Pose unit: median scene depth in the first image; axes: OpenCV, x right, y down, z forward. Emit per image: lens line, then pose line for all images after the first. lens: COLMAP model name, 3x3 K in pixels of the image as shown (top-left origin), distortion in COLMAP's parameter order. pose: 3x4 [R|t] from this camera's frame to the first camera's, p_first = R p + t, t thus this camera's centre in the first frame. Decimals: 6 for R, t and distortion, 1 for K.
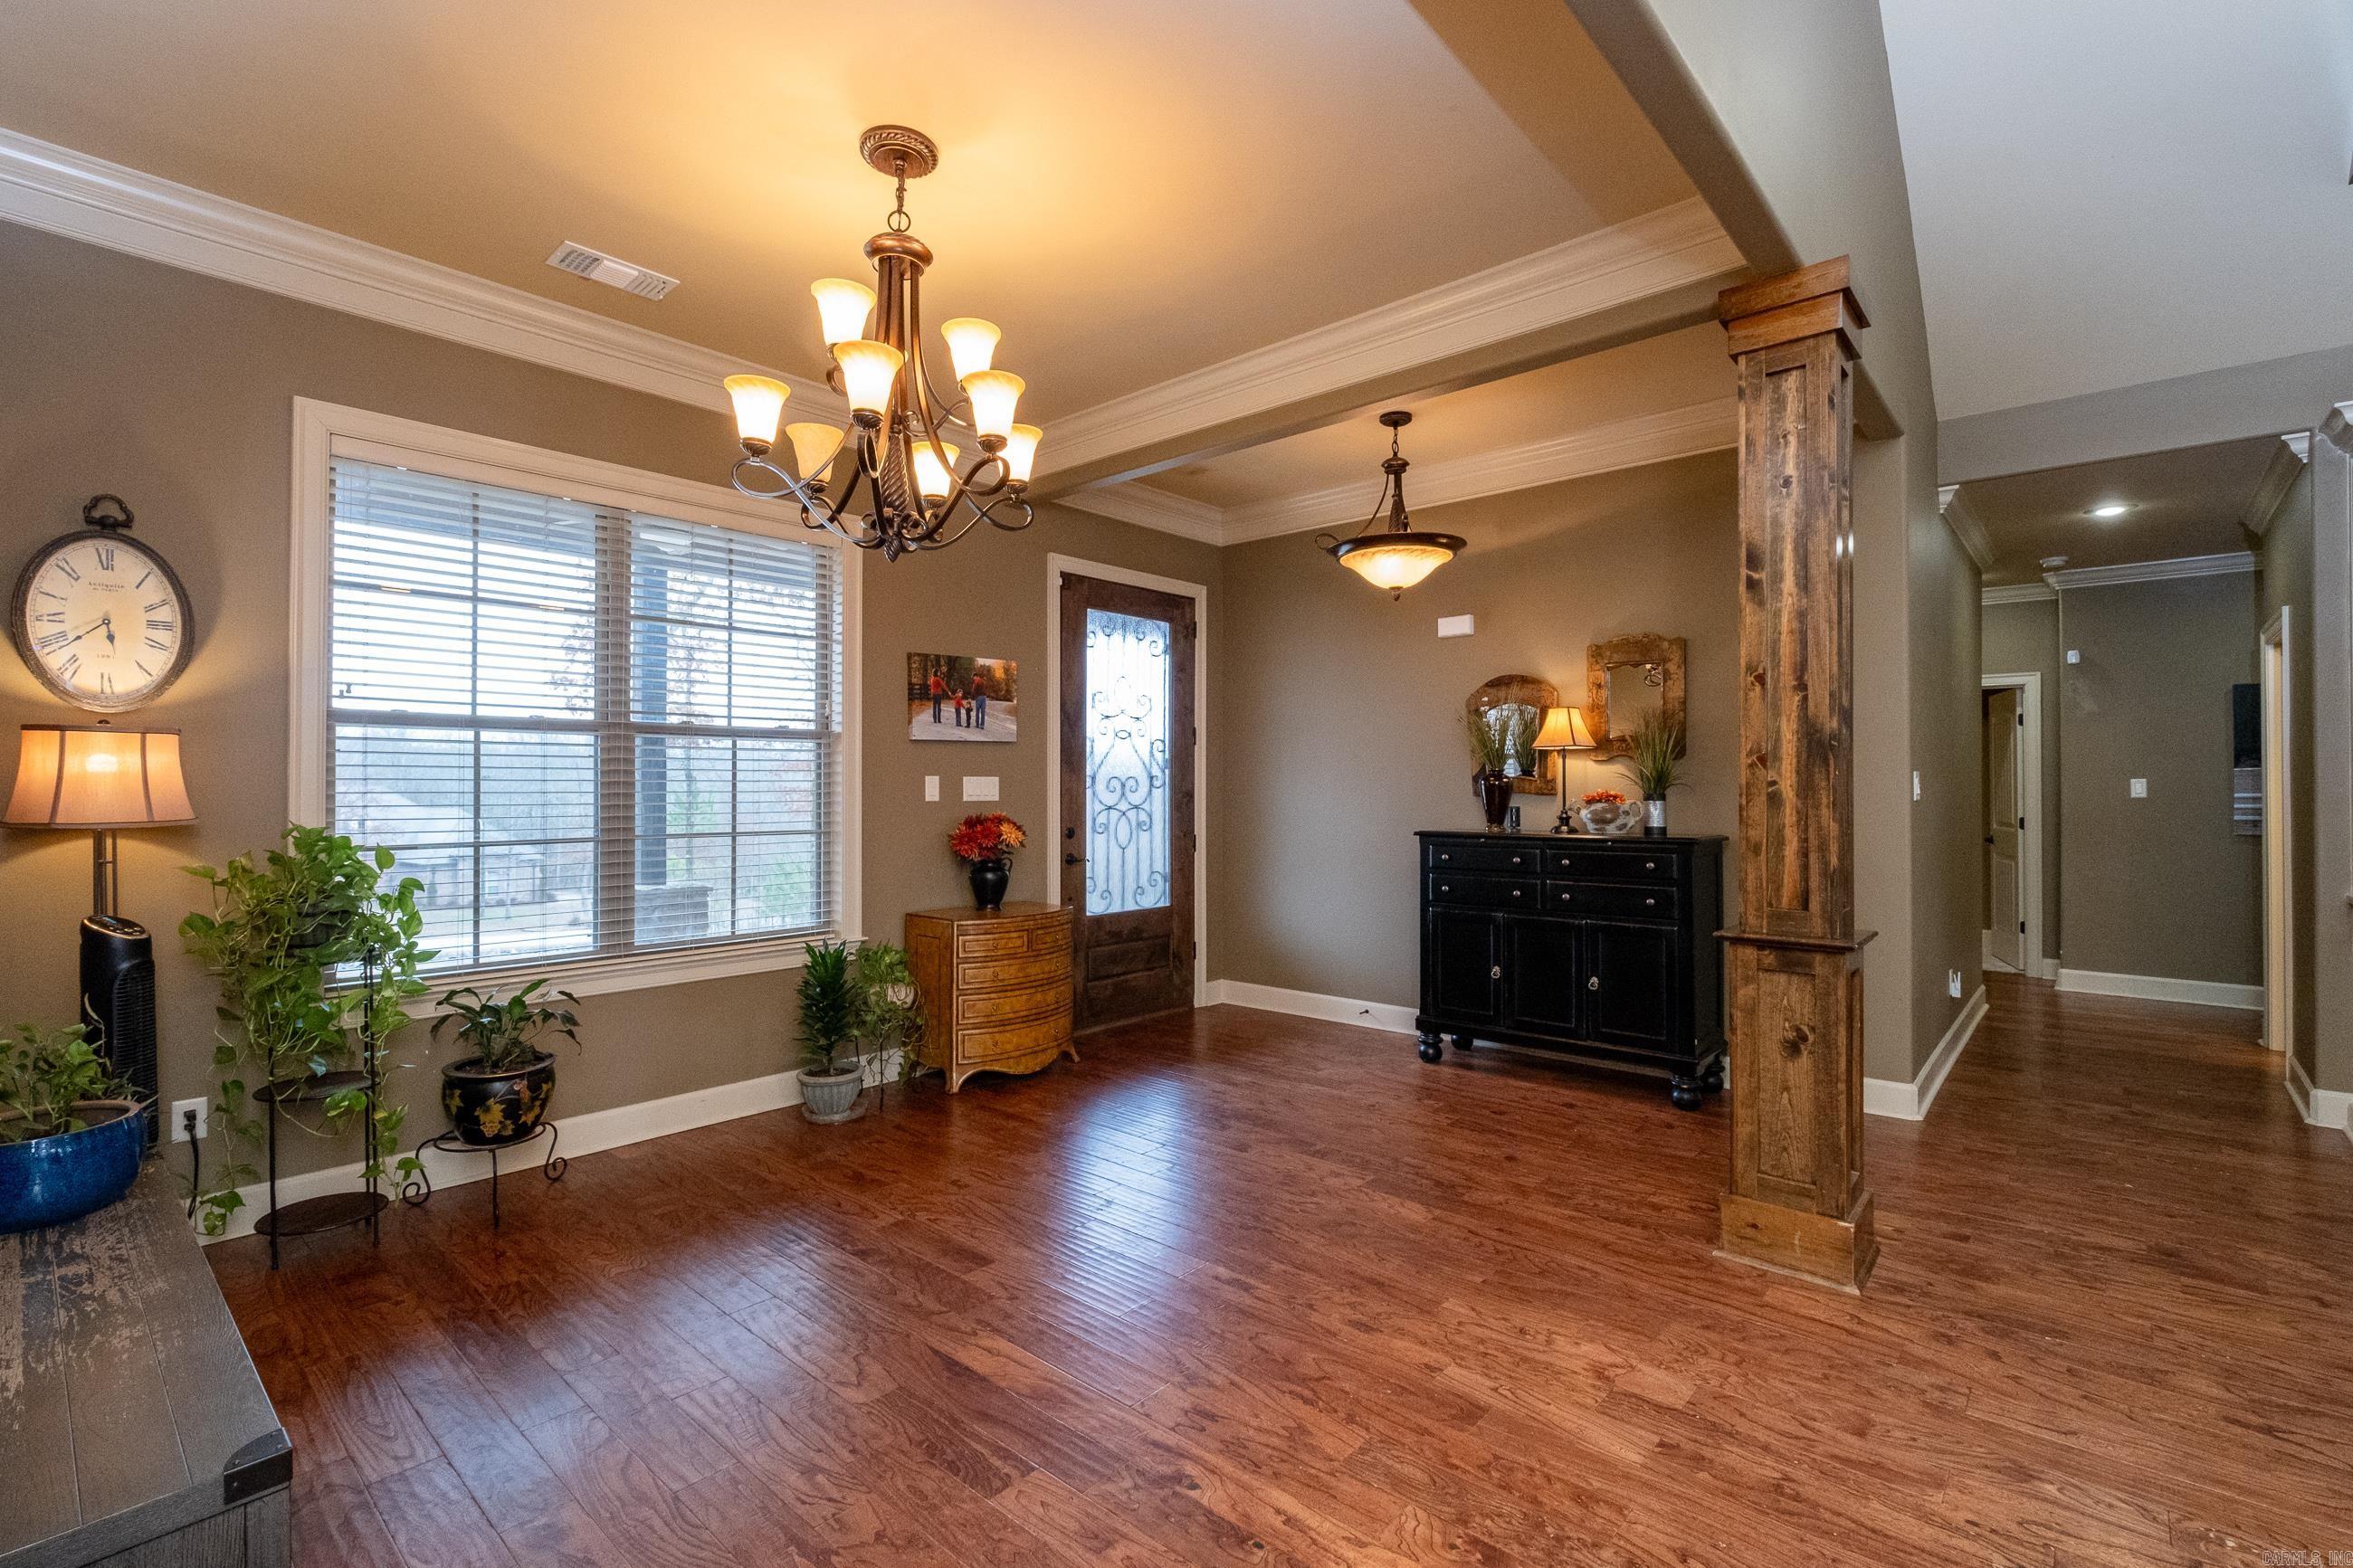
lens RADIAL K [[1044.4, 0, 1177.4], [0, 1044.4, 778.4], [0, 0, 1]] dist [-0.003702, -0.000601]
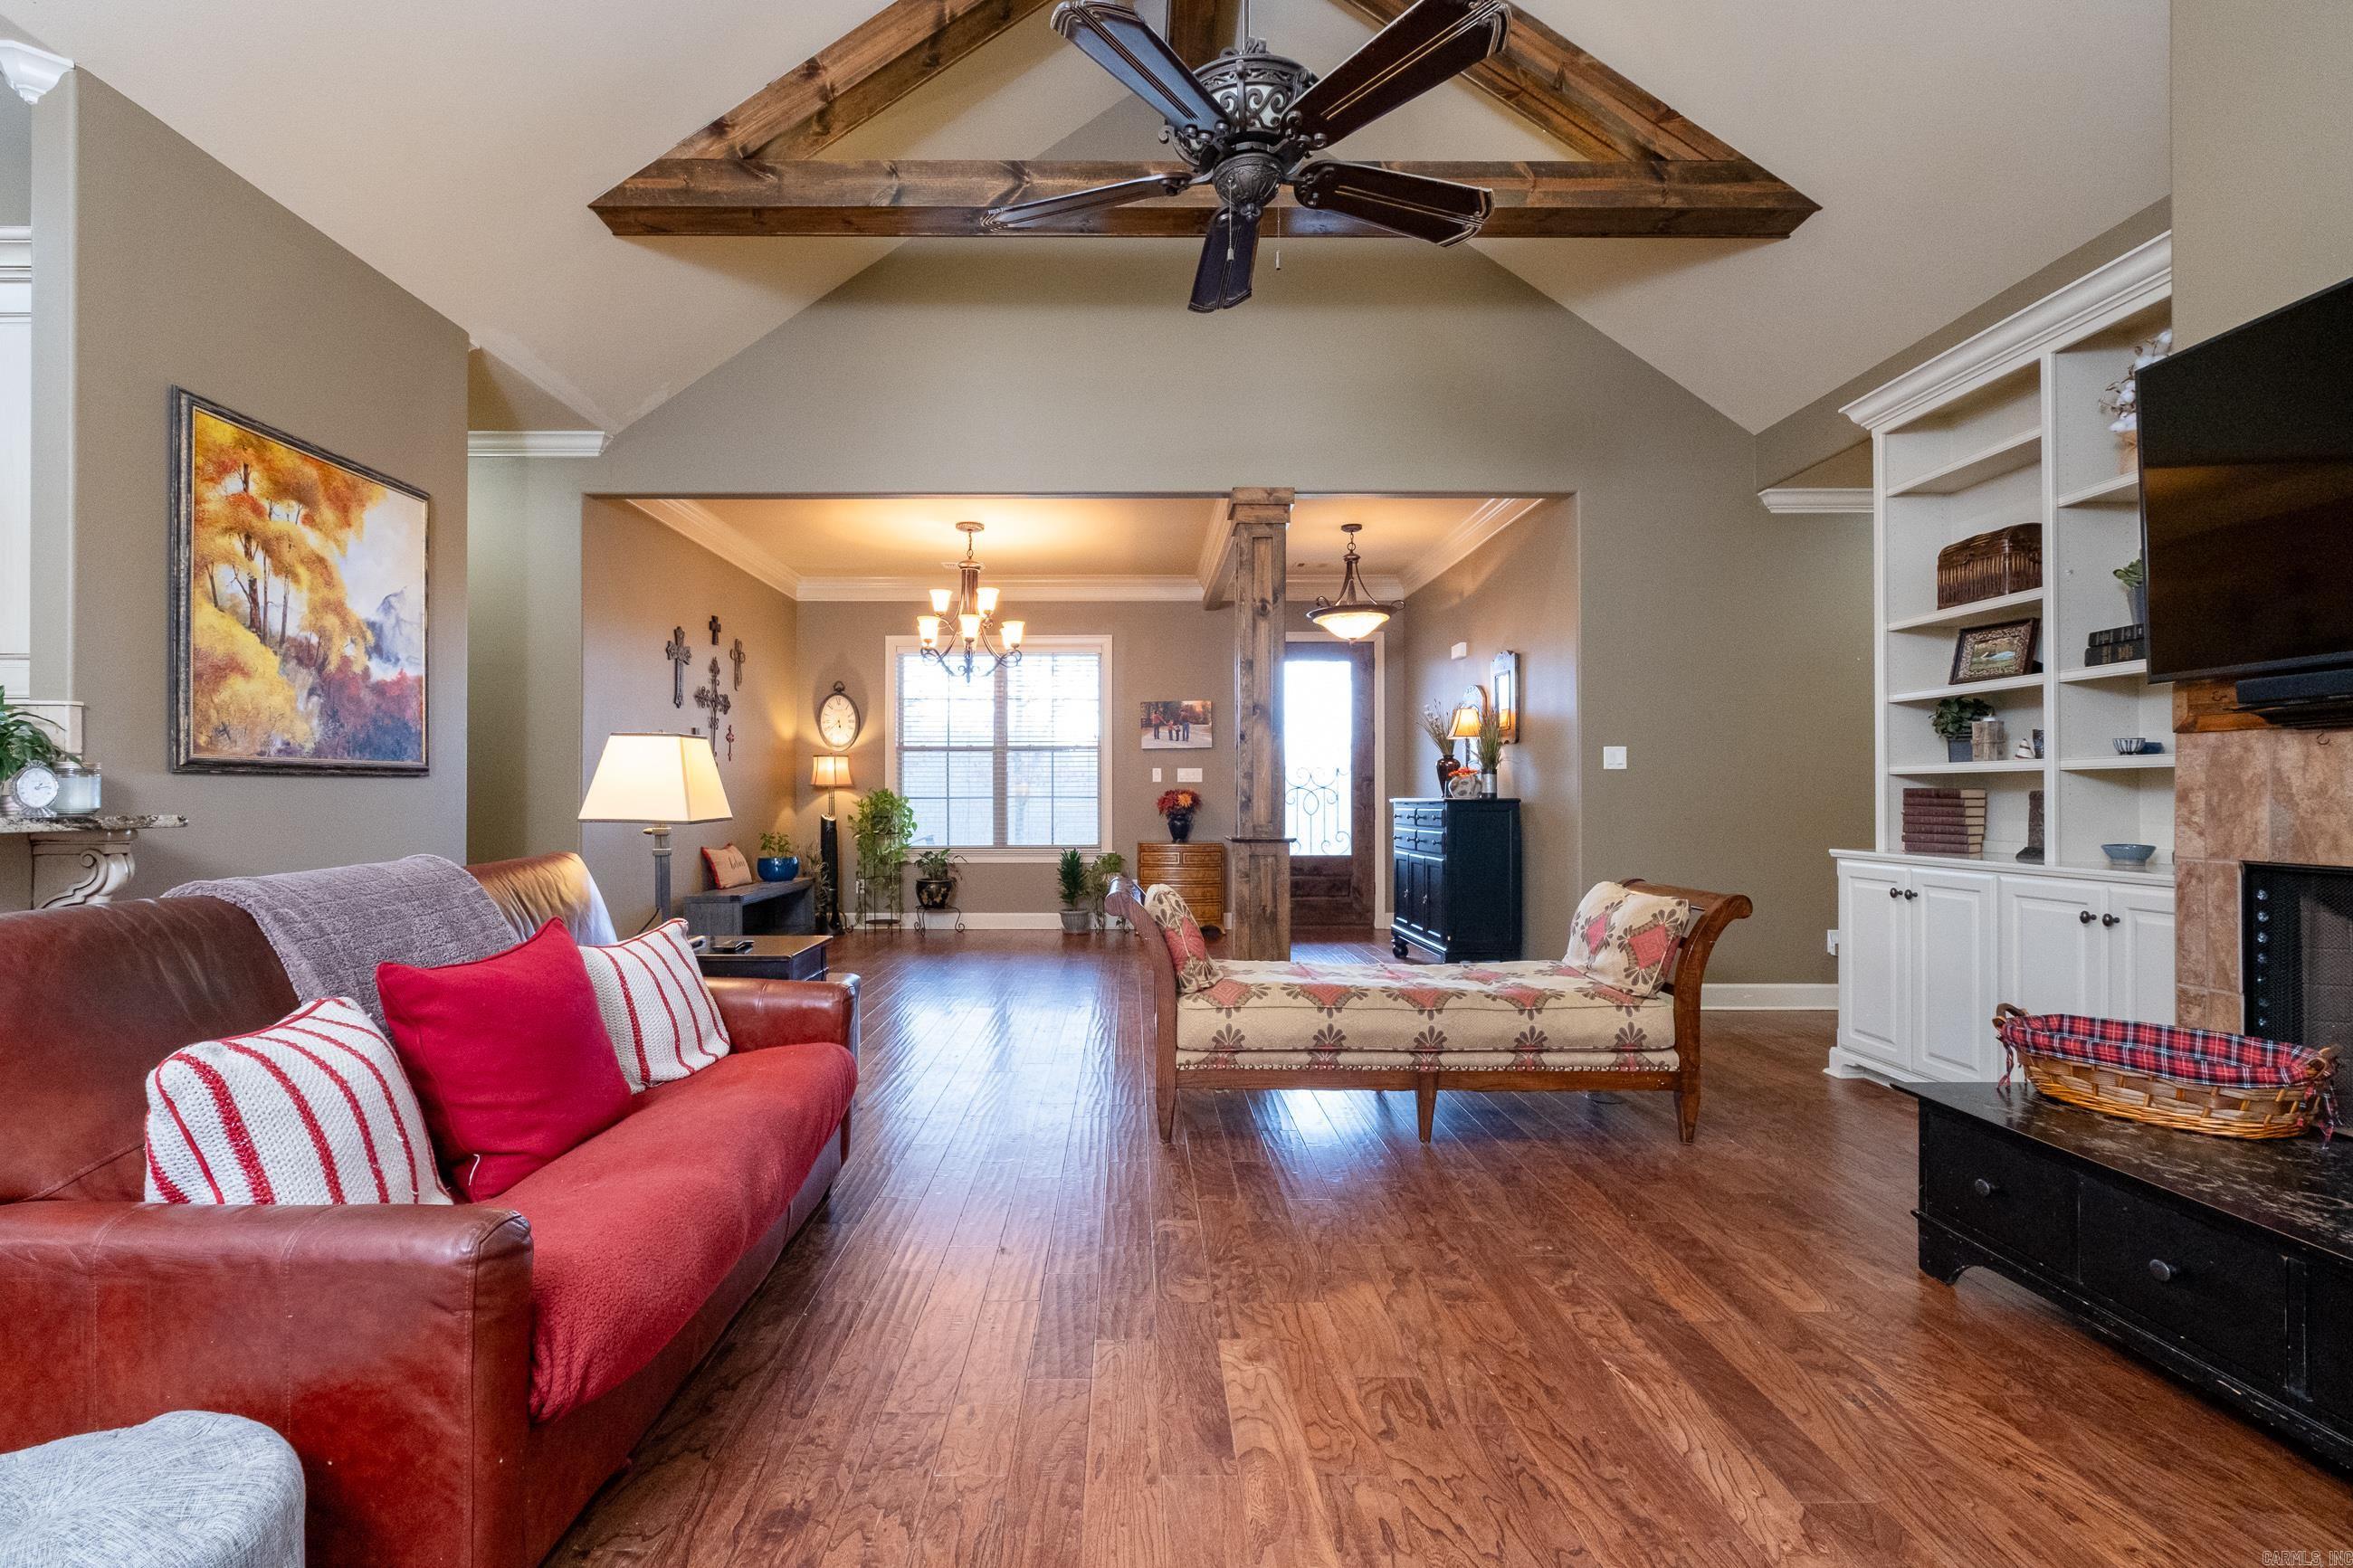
lens RADIAL K [[1068.0, 0, 1144.9], [0, 1068.0, 783.4], [0, 0, 1]] dist [-0.002965, -0.000251]
pose [[0.669987, -0.010984, -0.742291, 1.201121], [0.008418, 0.999939, -0.007198, 0.039769], [0.742325, -0.001426, 0.670038, -0.284141]]
